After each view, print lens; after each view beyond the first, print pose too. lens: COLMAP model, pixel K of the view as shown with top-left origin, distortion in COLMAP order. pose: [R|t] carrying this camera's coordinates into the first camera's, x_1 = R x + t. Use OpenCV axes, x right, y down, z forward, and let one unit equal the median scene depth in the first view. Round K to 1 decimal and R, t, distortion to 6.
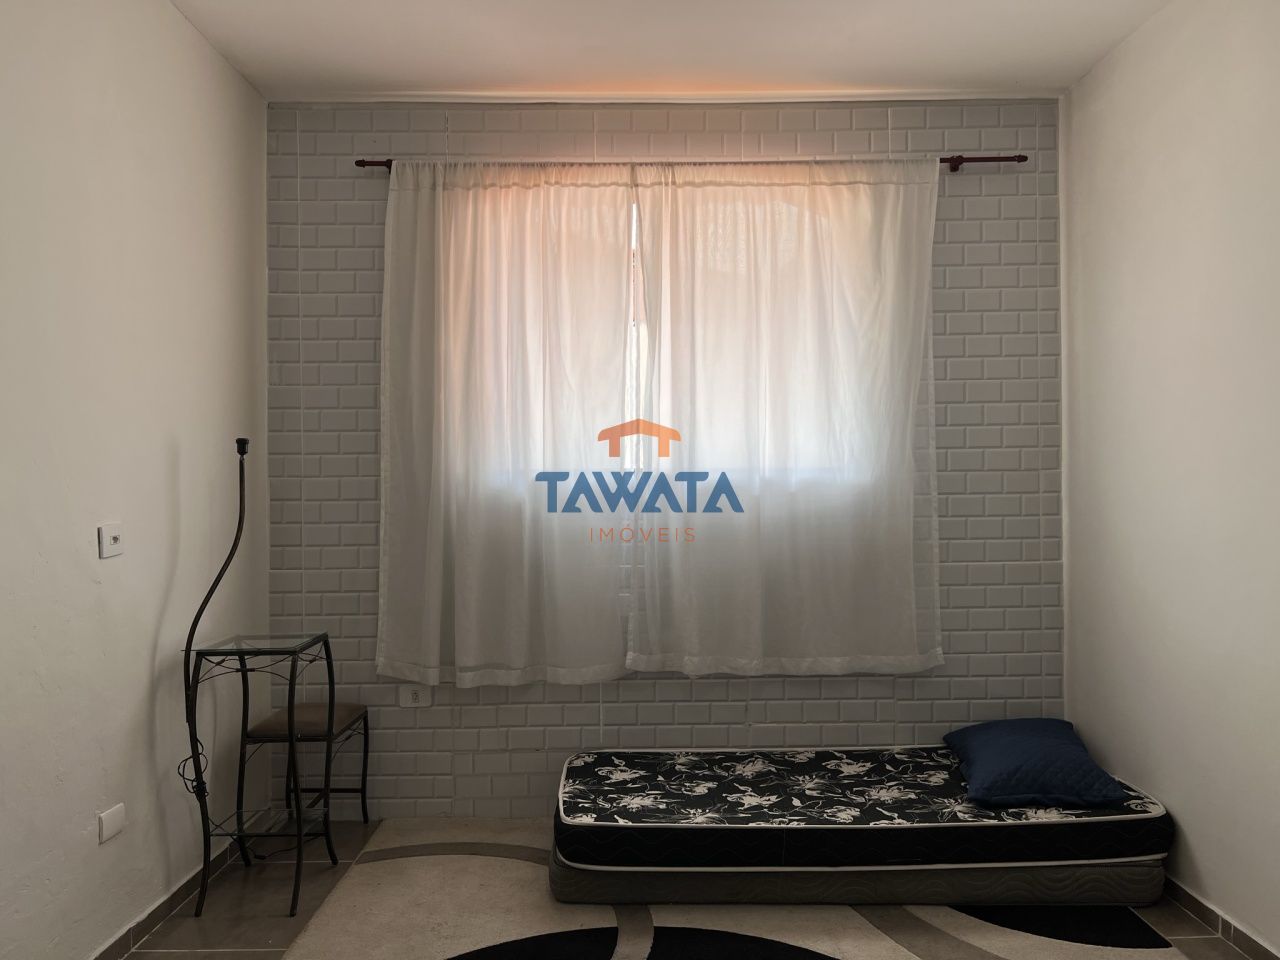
lens RADIAL K [[962.1, 0, 646.9], [0, 962.1, 486.7], [0, 0, 1]] dist [0.049391, -0.046171]
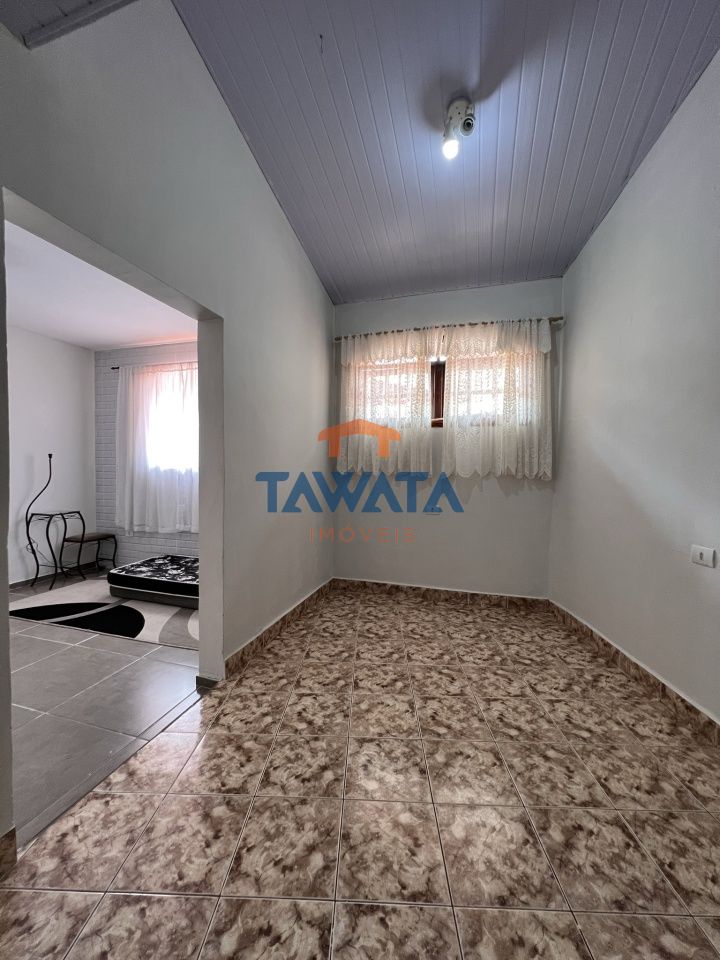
lens RADIAL K [[382.9, 0, 358.7], [0, 382.9, 475.8], [0, 0, 1]] dist [-0.002833, 0.001723]
pose [[0.953554, 0.023397, -0.300311, 0.898348], [-0.016039, 0.999508, 0.026945, -0.021748], [0.300794, -0.020877, 0.953461, 0.018437]]
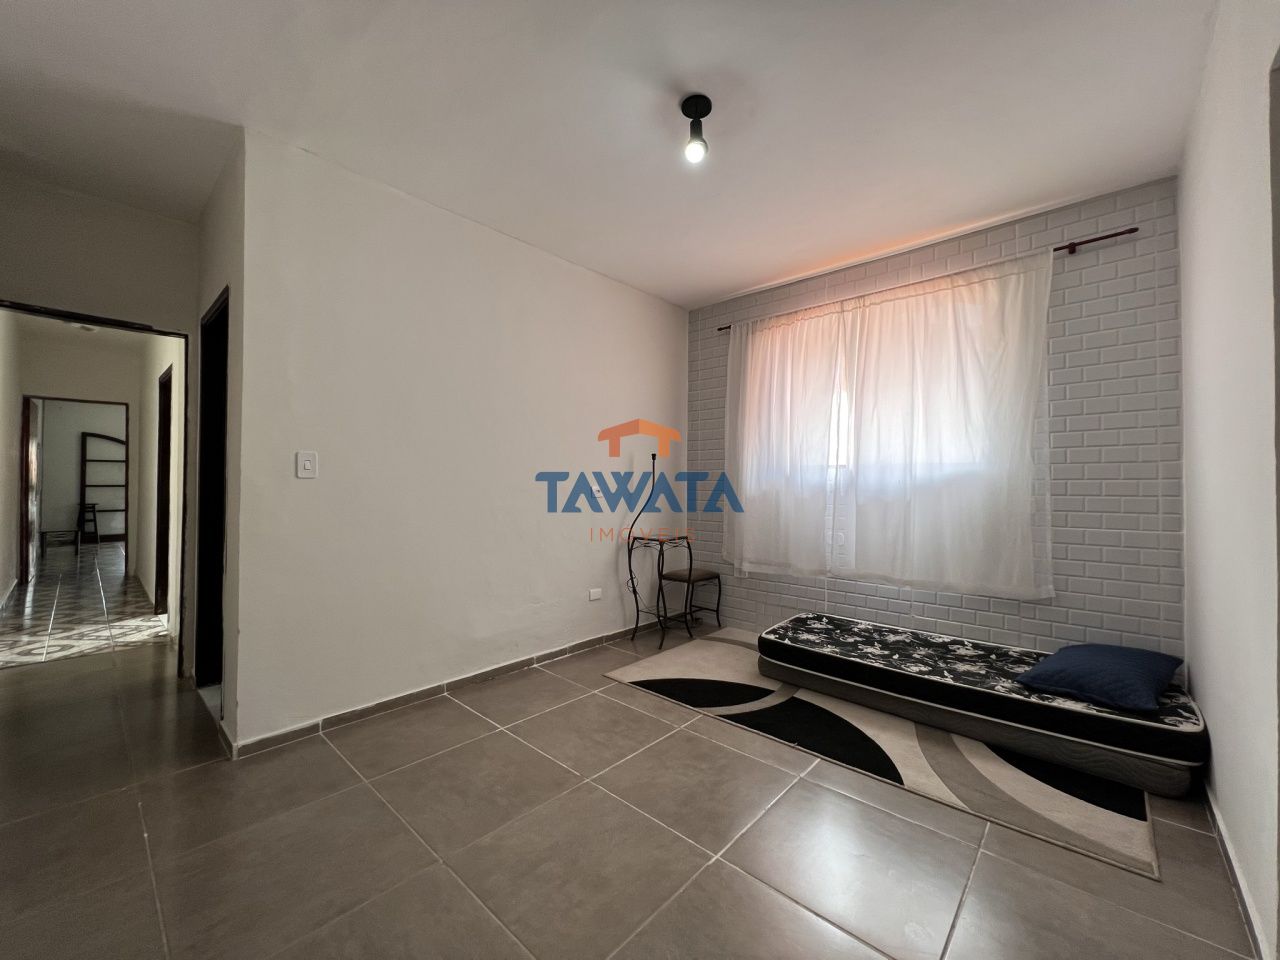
lens RADIAL K [[510.5, 0, 639.3], [0, 510.5, 477.0], [0, 0, 1]] dist [-0.002833, 0.001723]
pose [[0.730899, 0.003194, -0.682478, 0.377961], [-0.009889, 0.999934, -0.005910, 0.014777], [0.682414, 0.011069, 0.730882, 0.021369]]
